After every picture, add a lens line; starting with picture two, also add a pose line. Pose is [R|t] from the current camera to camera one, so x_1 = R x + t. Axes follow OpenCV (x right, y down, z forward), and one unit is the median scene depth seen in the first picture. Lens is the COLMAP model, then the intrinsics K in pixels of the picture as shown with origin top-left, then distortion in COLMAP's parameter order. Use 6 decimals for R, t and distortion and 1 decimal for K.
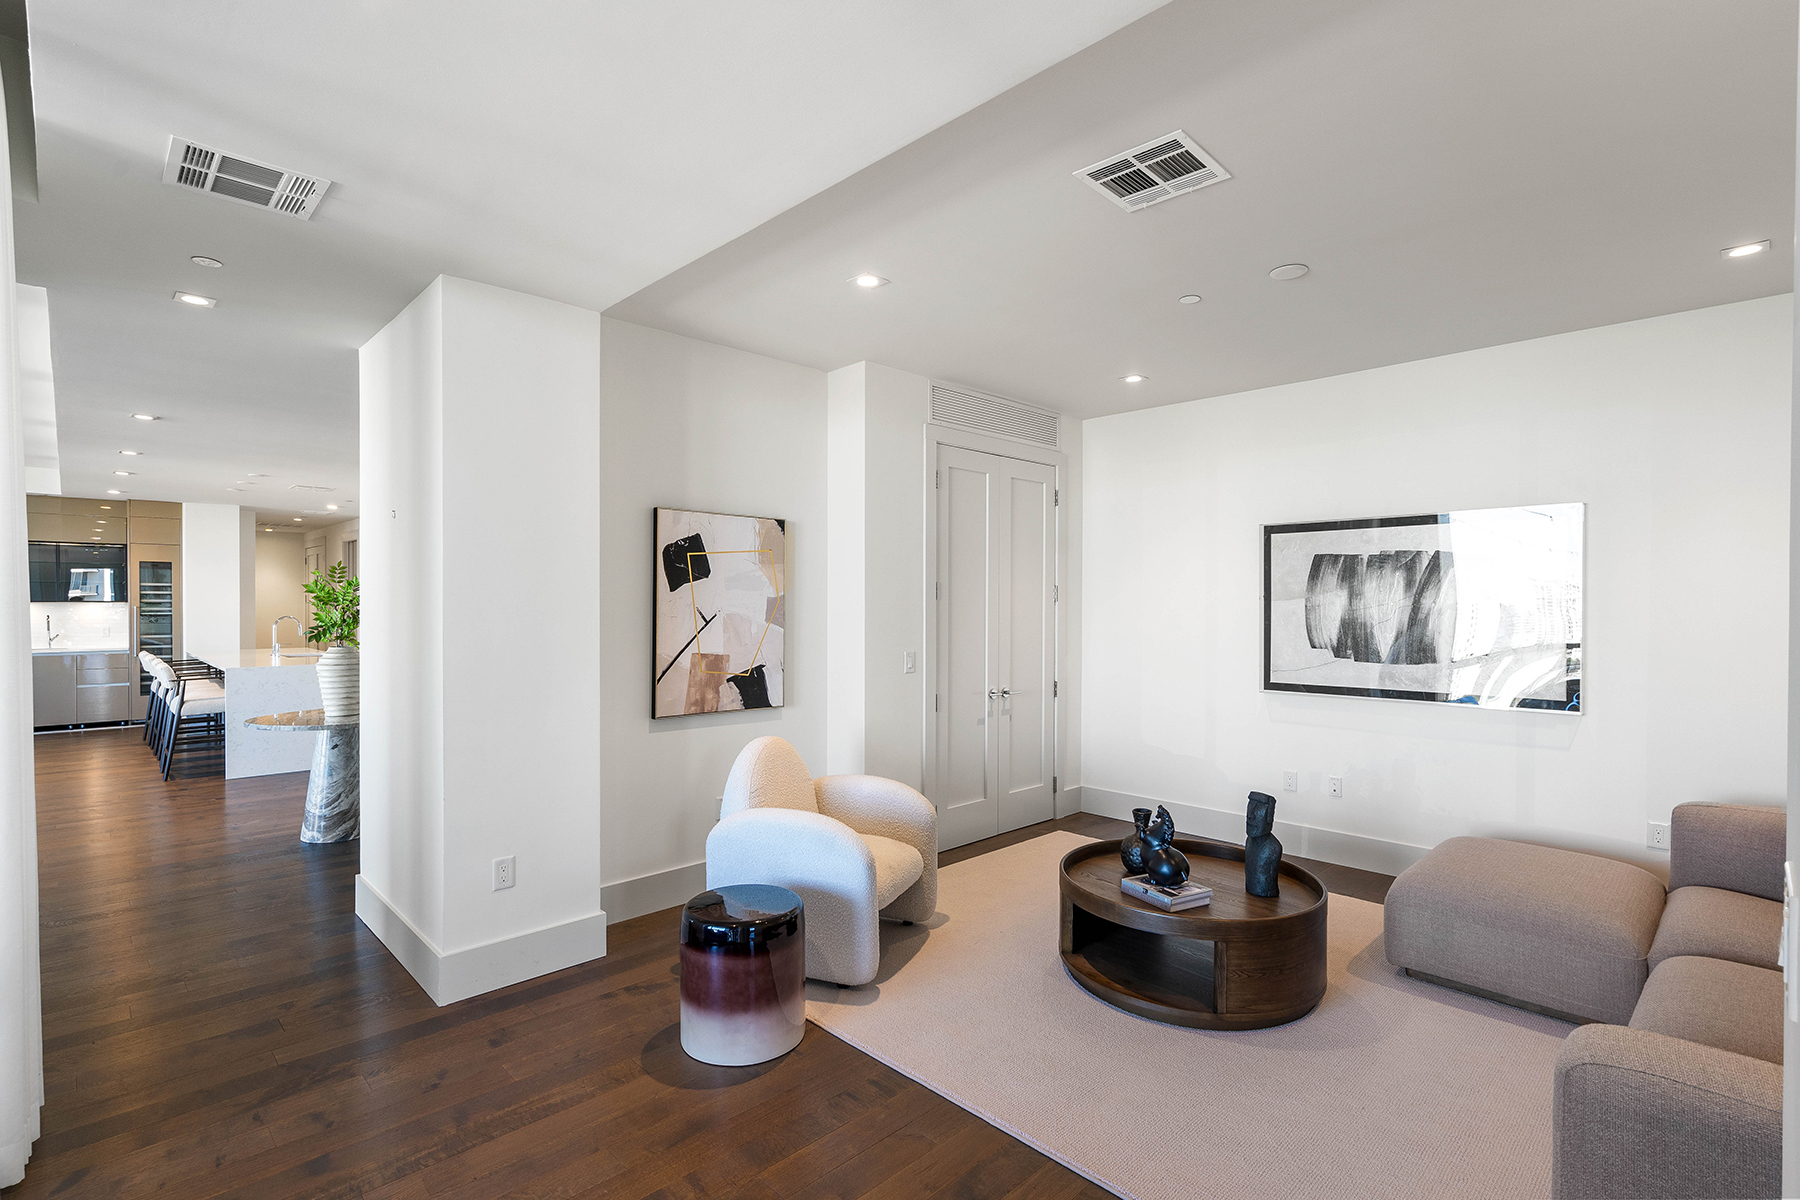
lens RADIAL K [[830.0, 0, 864.9], [0, 830.0, 609.2], [0, 0, 1]] dist [-0.009092, 0.002020]
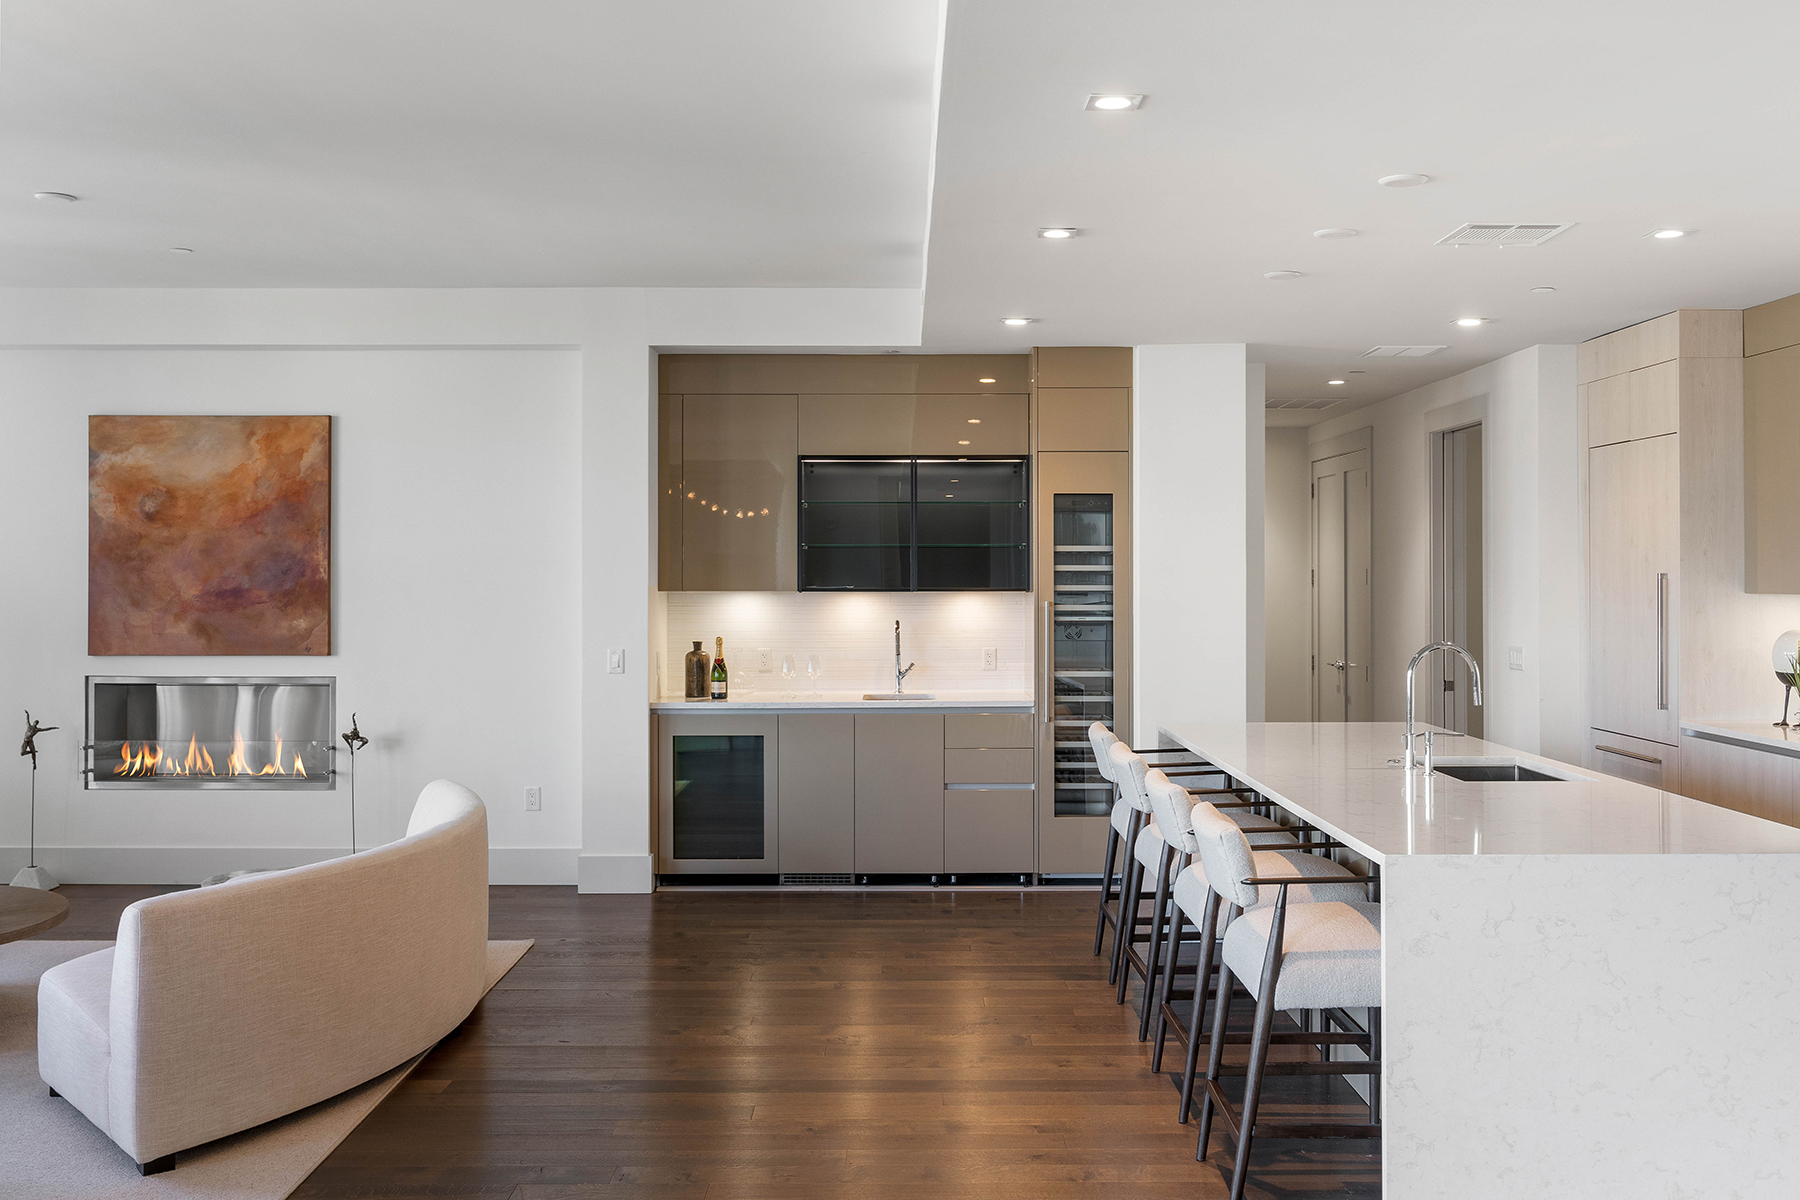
lens RADIAL K [[1669.8, 0, 919.6], [0, 1669.8, 566.1], [0, 0, 1]] dist [-0.006886, 0.000000]
pose [[0.734728, -0.006785, -0.678328, -1.093993], [-0.002780, 0.999911, -0.013012, -0.031219], [0.678356, 0.011446, 0.734644, 1.022897]]
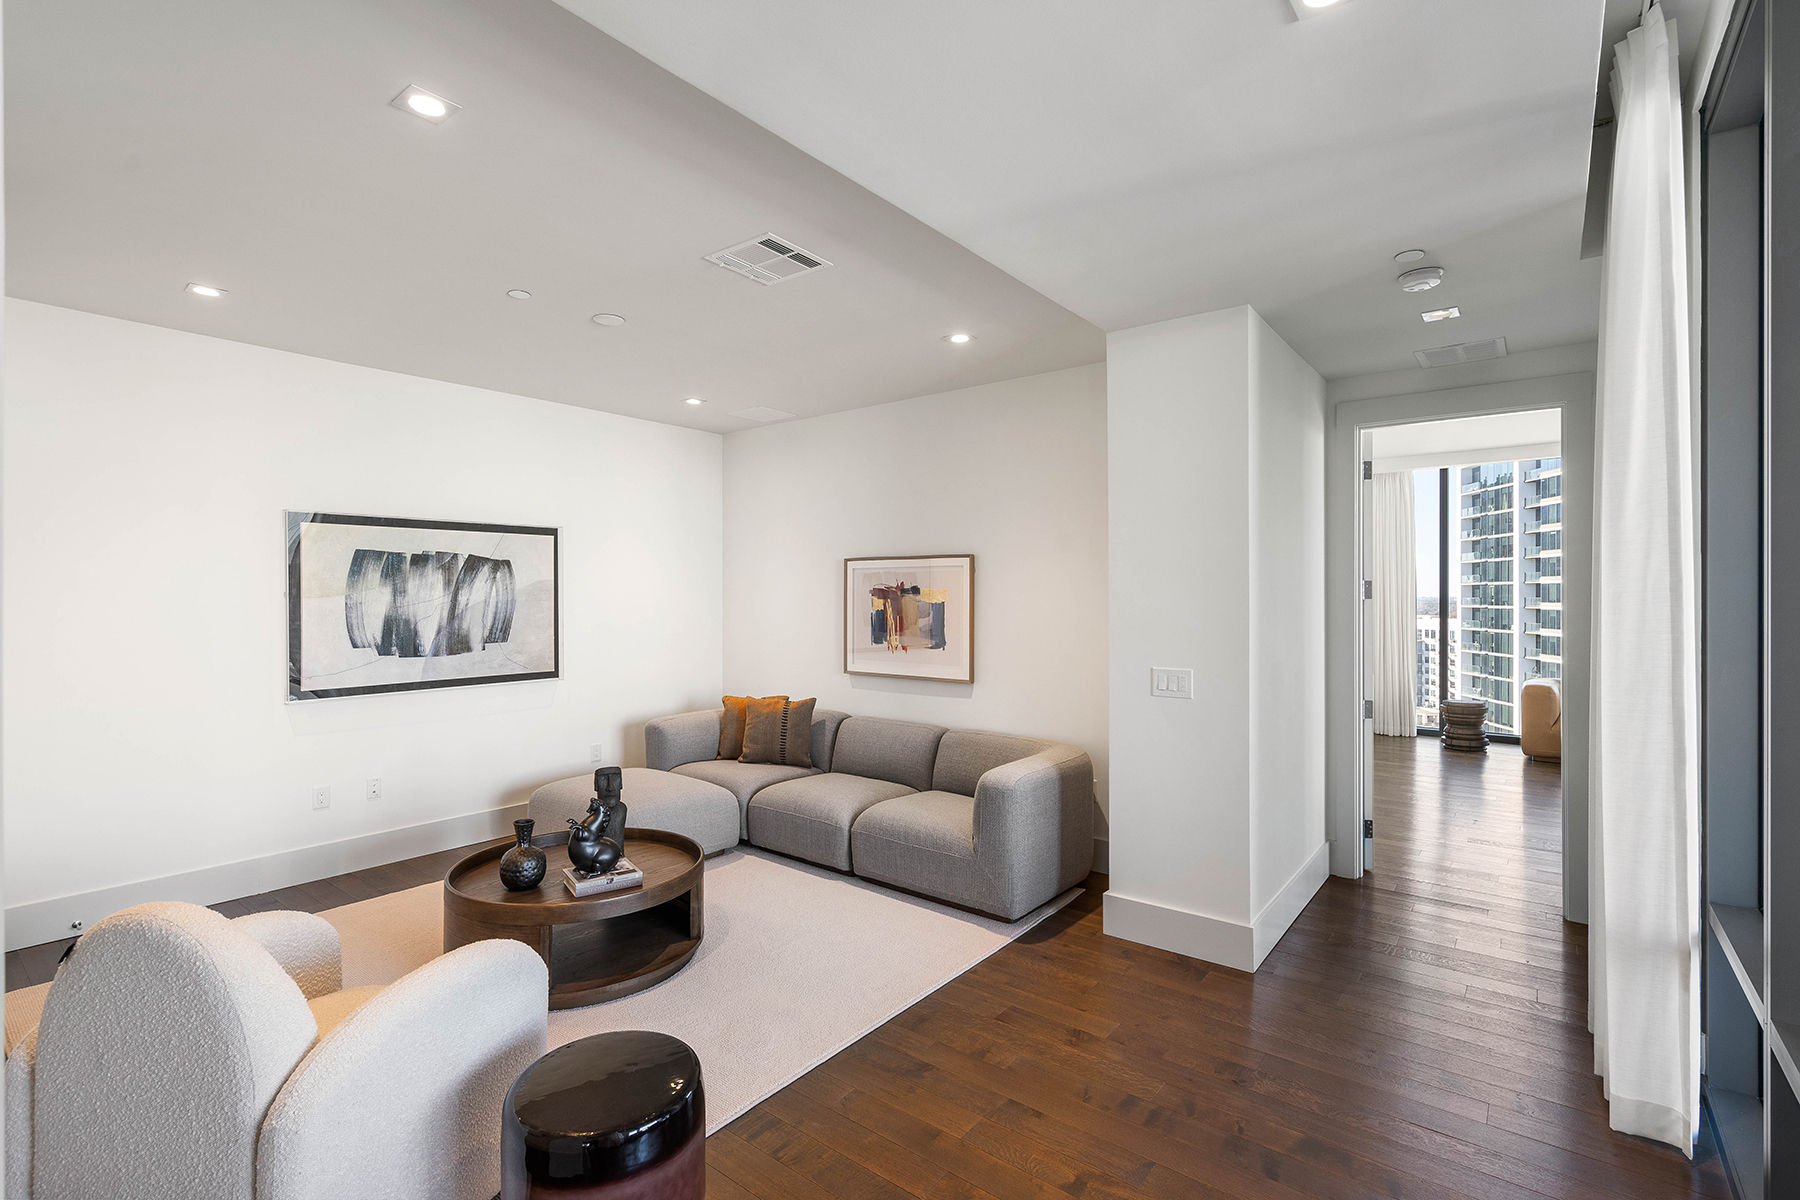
lens RADIAL K [[830.0, 0, 919.9], [0, 830.0, 604.8], [0, 0, 1]] dist [-0.009092, 0.002020]
pose [[-0.174971, -0.013874, 0.984476, -0.499741], [0.008961, 0.999837, 0.015683, -0.011599], [-0.984533, 0.011566, -0.174818, 0.535331]]
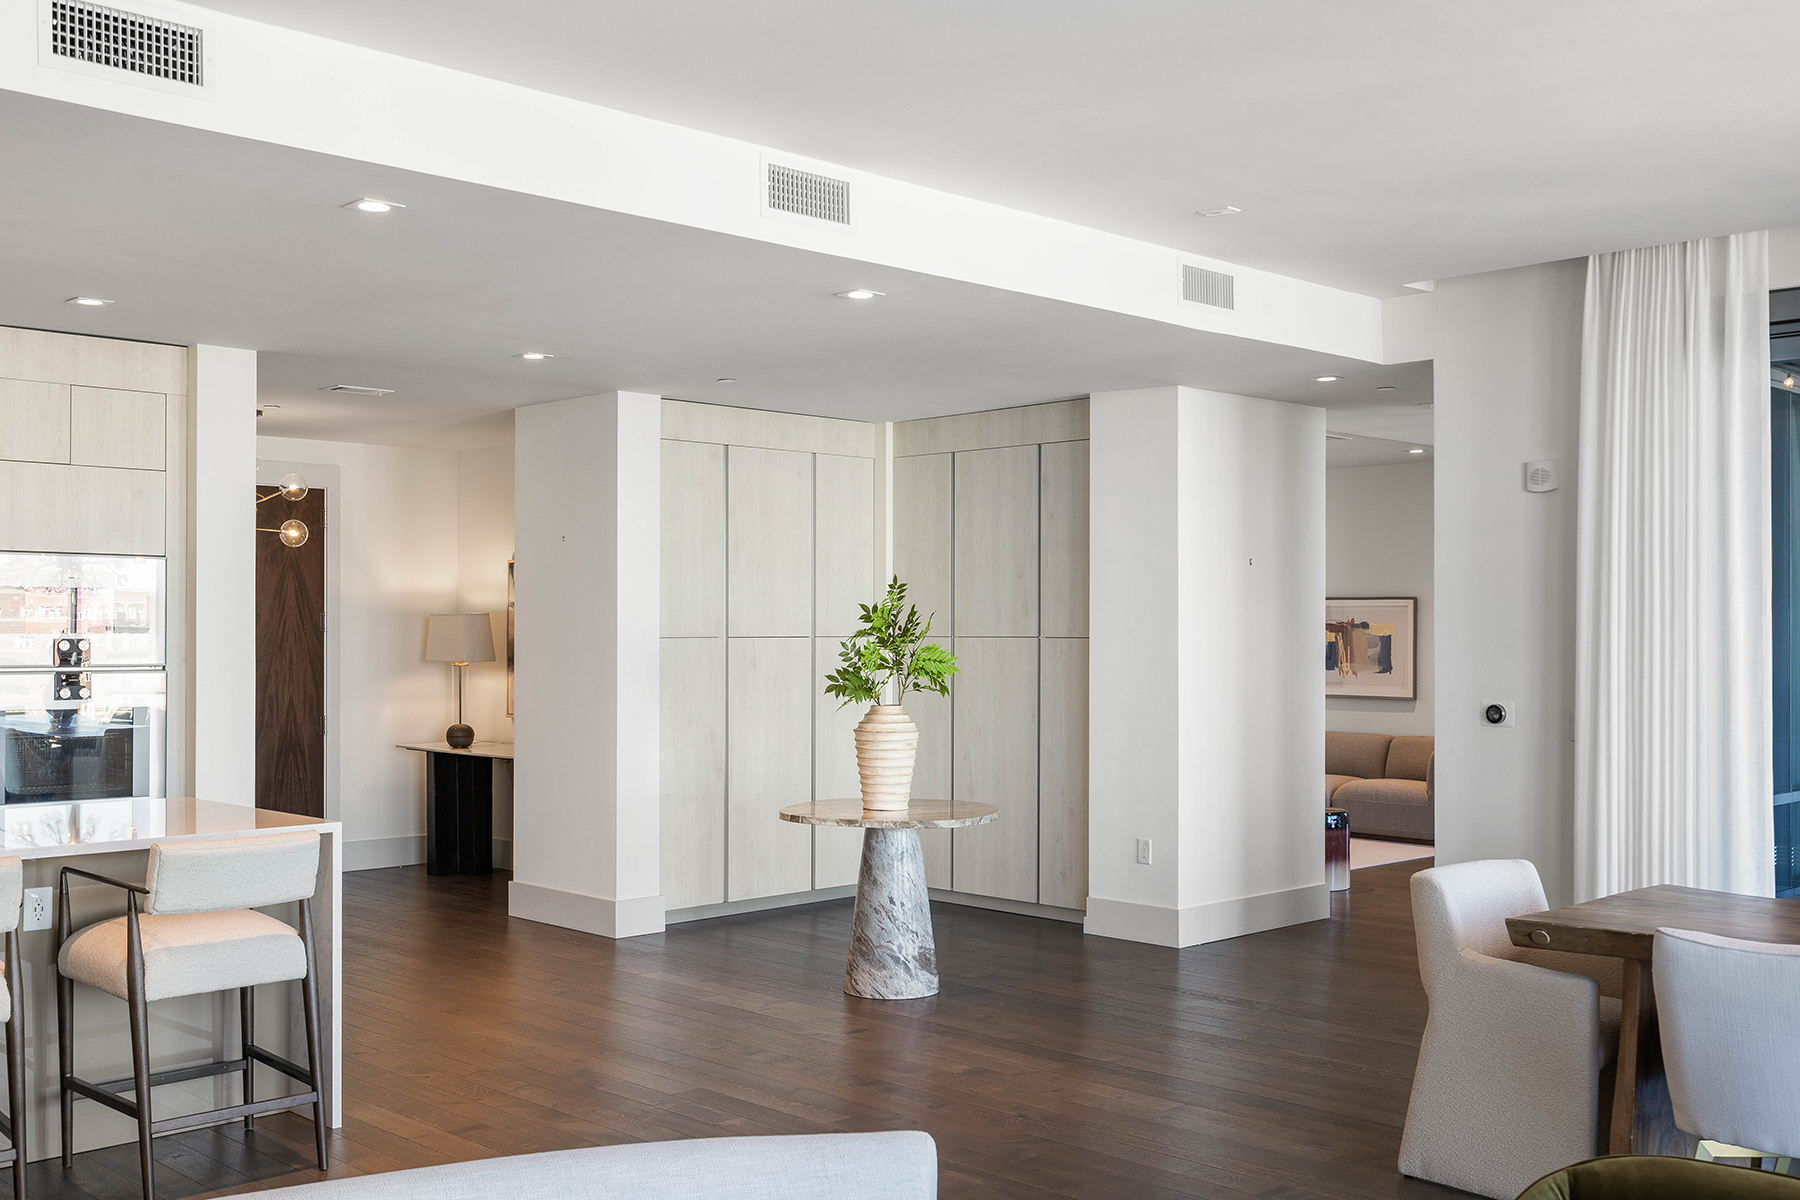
lens RADIAL K [[1809.6, 0, 920.1], [0, 1809.6, 639.9], [0, 0, 1]] dist [0.002831, 0.000000]
pose [[-0.040296, -0.009962, 0.999138, -3.443644], [0.005757, 0.999931, 0.010202, -0.032004], [-0.999171, 0.006163, -0.040235, 1.593413]]
